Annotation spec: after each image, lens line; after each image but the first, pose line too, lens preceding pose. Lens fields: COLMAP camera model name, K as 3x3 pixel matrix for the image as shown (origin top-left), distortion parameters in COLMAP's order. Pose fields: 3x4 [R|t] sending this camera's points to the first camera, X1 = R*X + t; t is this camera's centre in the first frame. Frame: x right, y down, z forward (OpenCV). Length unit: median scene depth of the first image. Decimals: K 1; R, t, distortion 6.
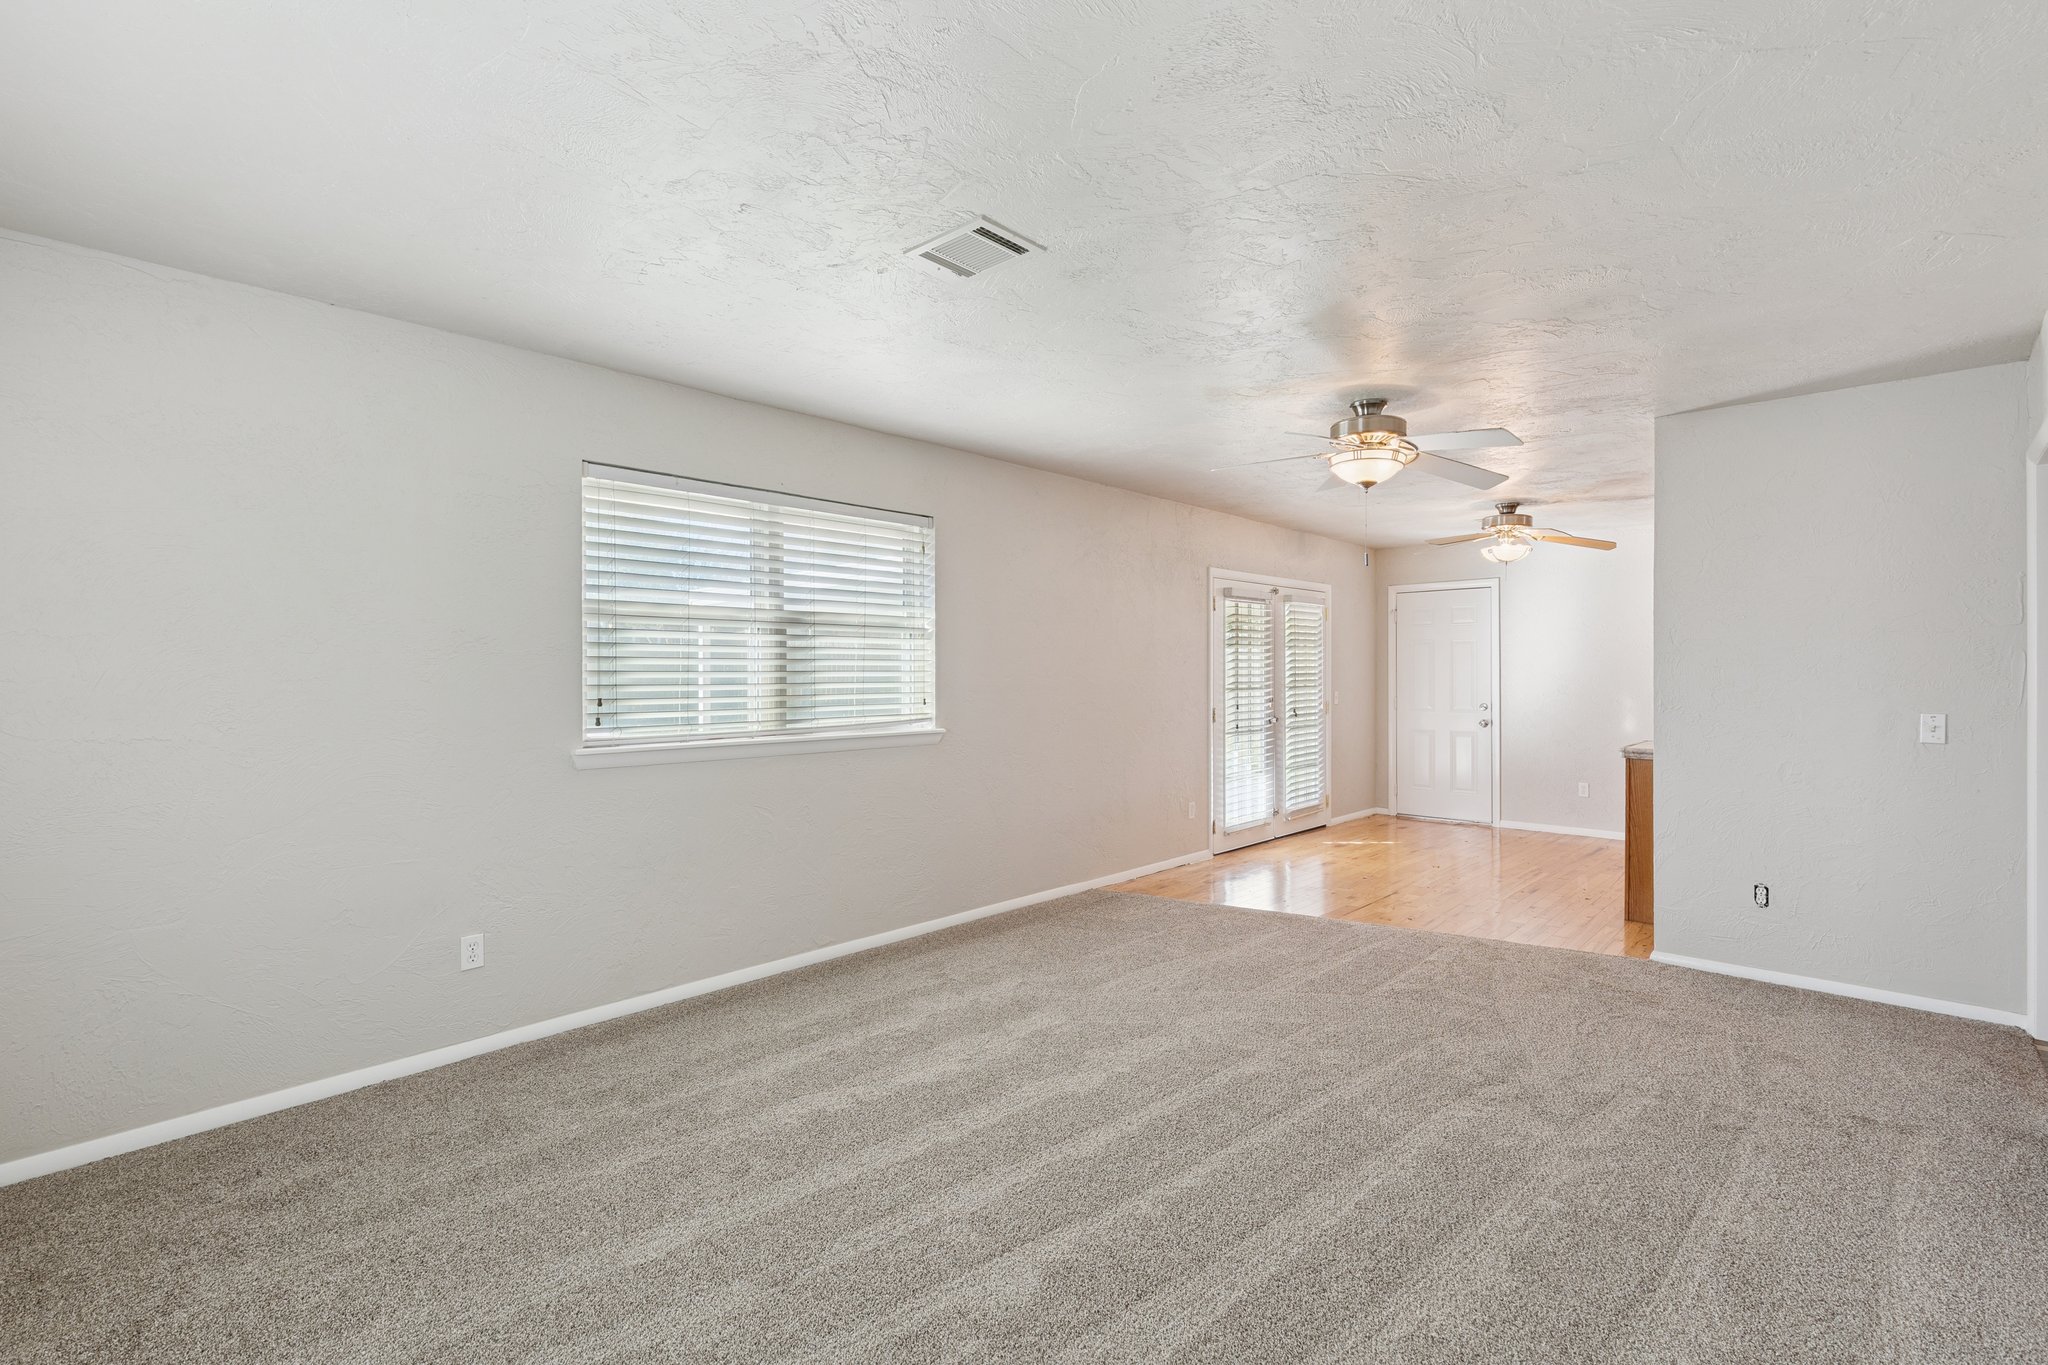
lens RADIAL K [[934.0, 0, 1031.0], [0, 934.0, 666.2], [0, 0, 1]] dist [0.014435, 0.000081]
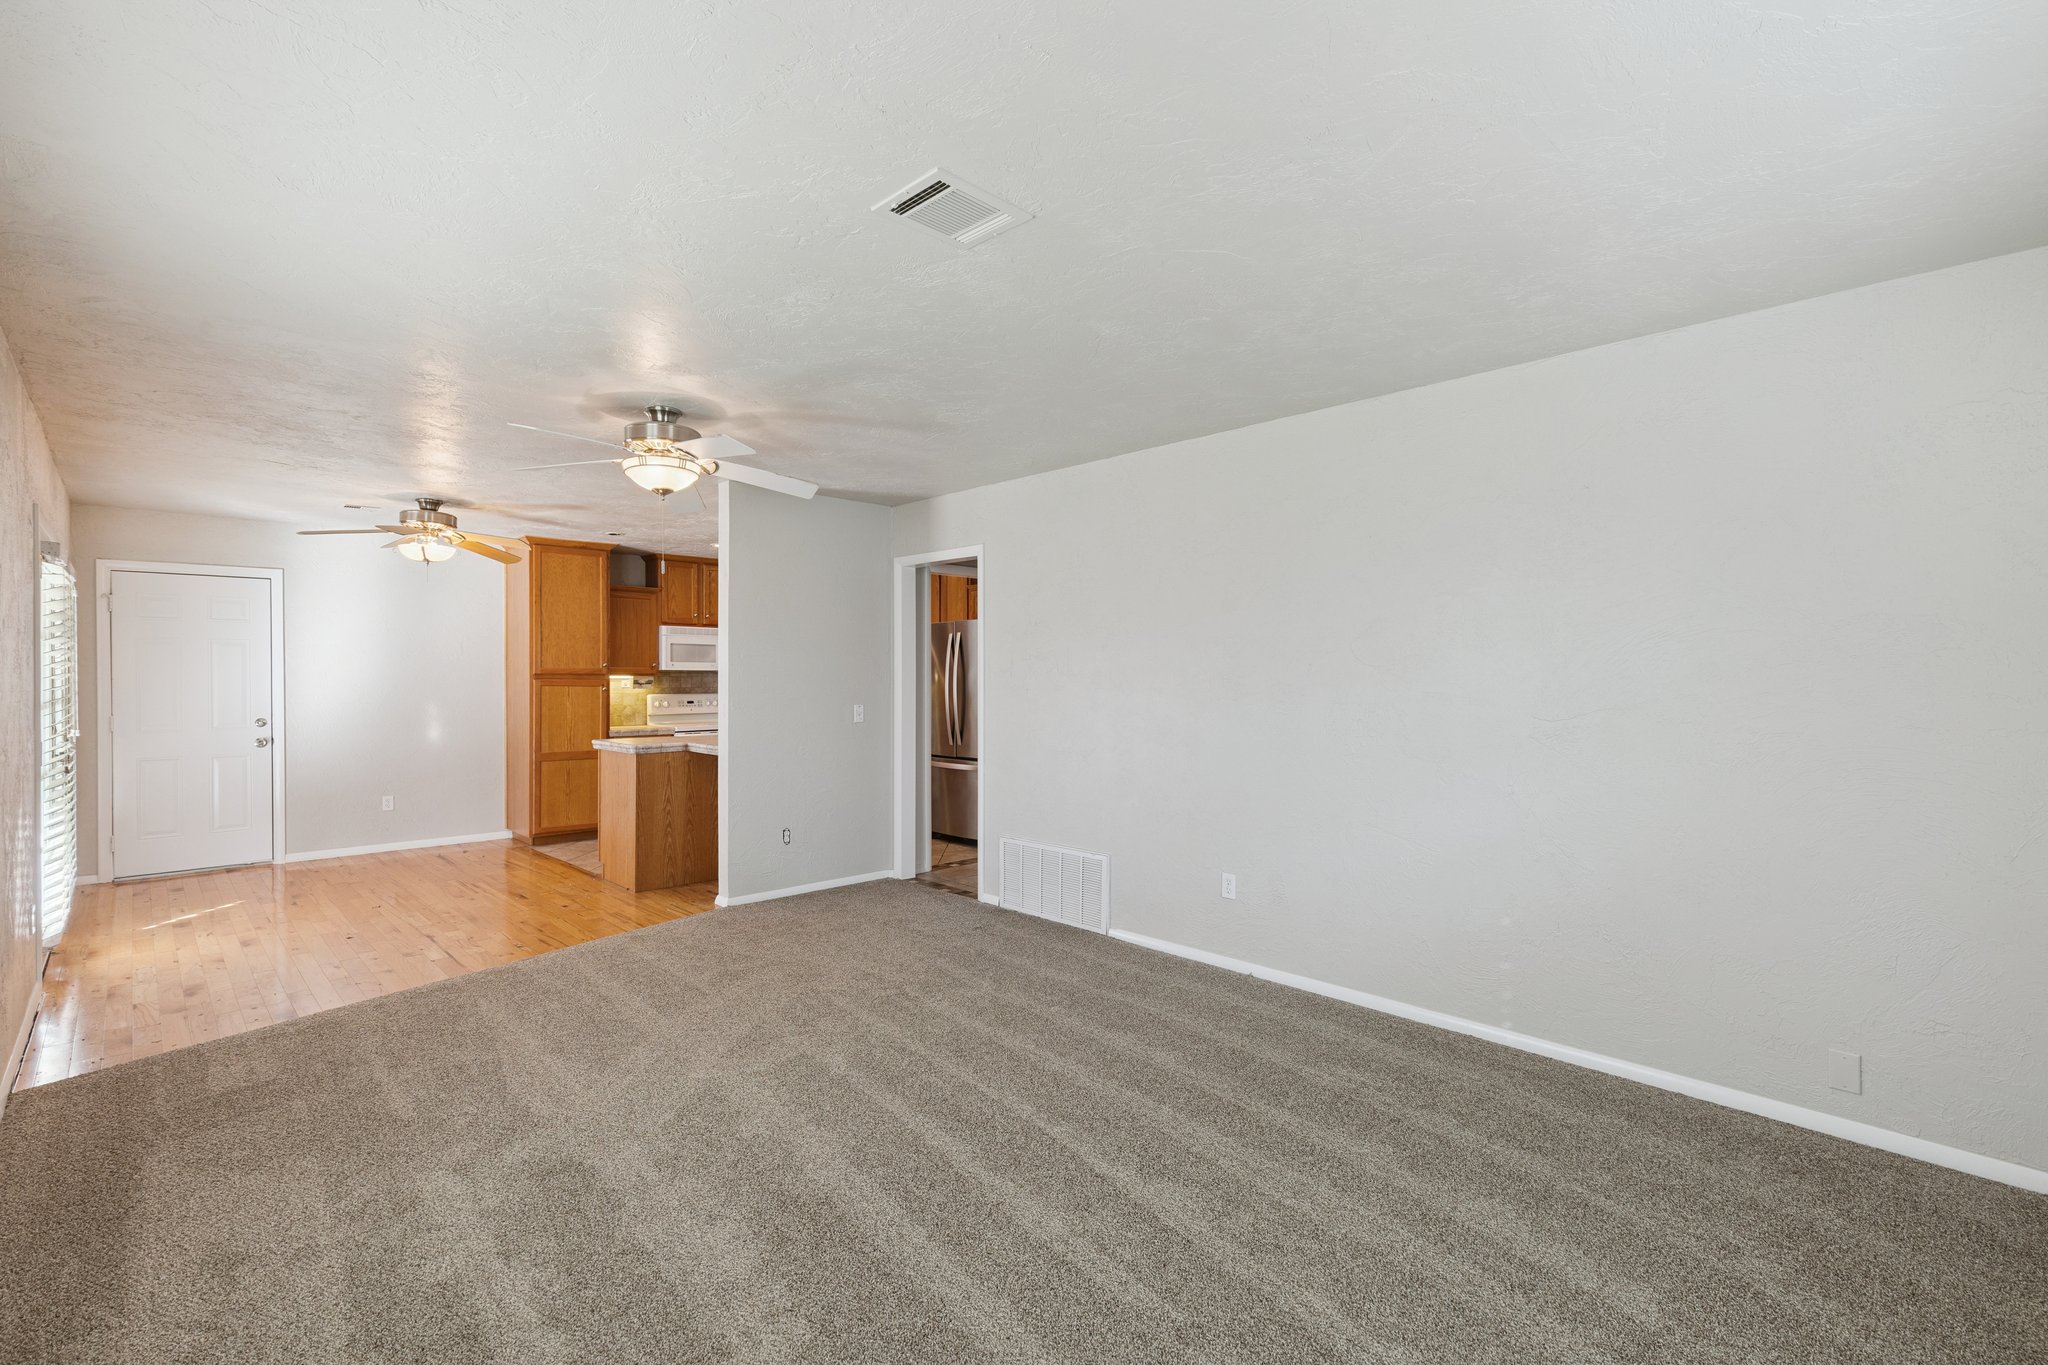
lens RADIAL K [[917.5, 0, 1034.1], [0, 917.5, 682.1], [0, 0, 1]] dist [0.001371, -0.000315]
pose [[0.050970, -0.004809, 0.998689, -0.361324], [-0.004657, 0.999976, 0.005053, 0.000344], [-0.998689, -0.004909, 0.050946, 0.339102]]
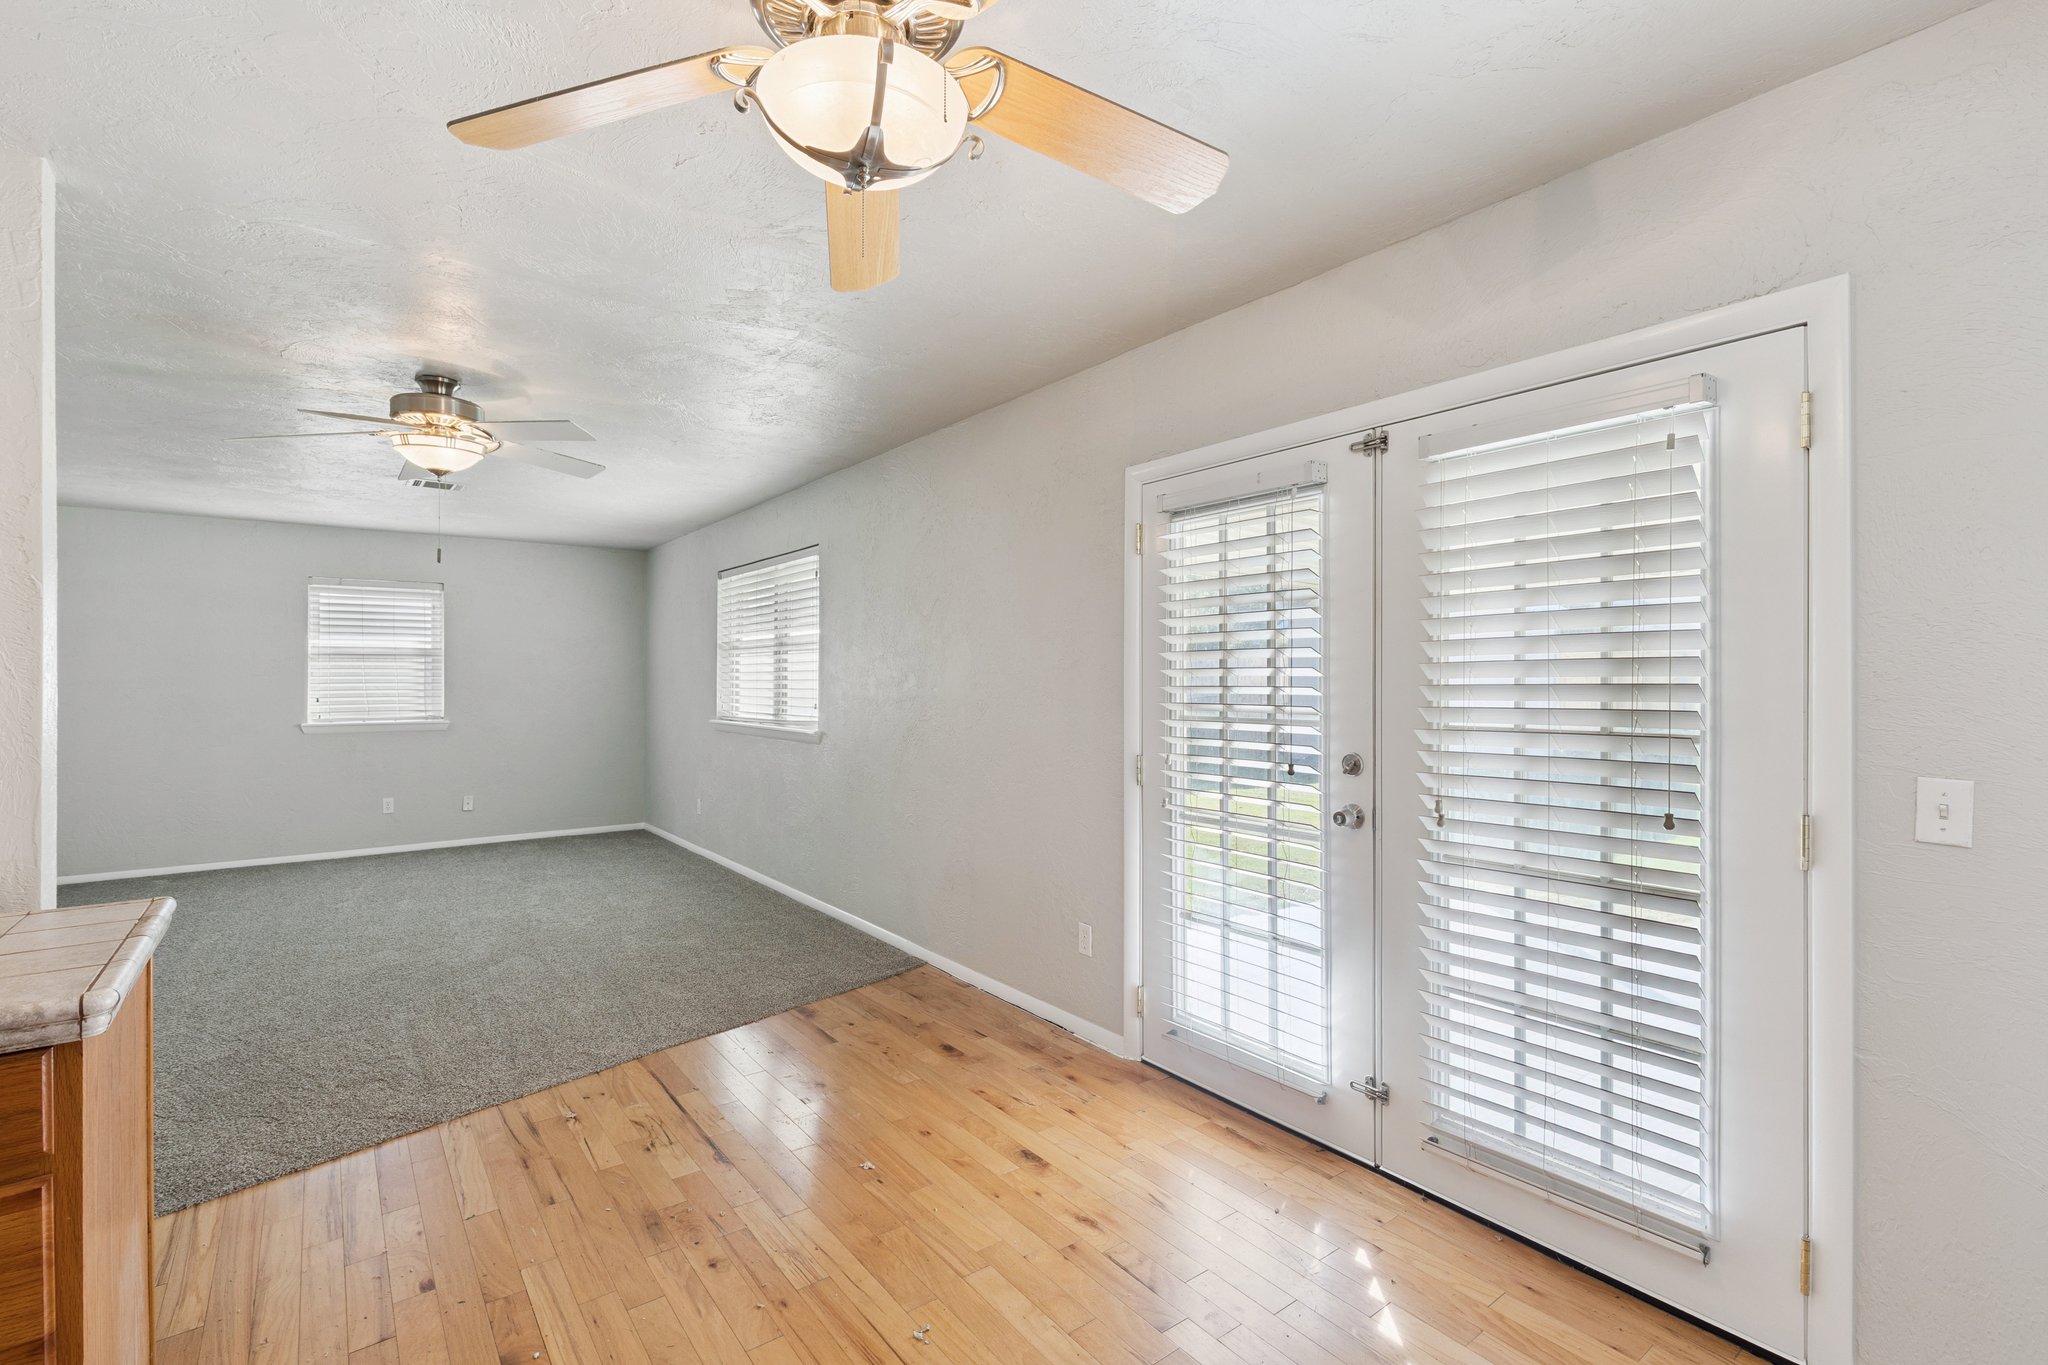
lens RADIAL K [[921.8, 0, 1016.5], [0, 921.8, 677.7], [0, 0, 1]] dist [-0.001979, -0.000359]
pose [[-0.182375, -0.003535, -0.983223, 0.684154], [0.005040, 0.999977, -0.004530, 0.006542], [0.983216, -0.005782, -0.182353, 1.036924]]
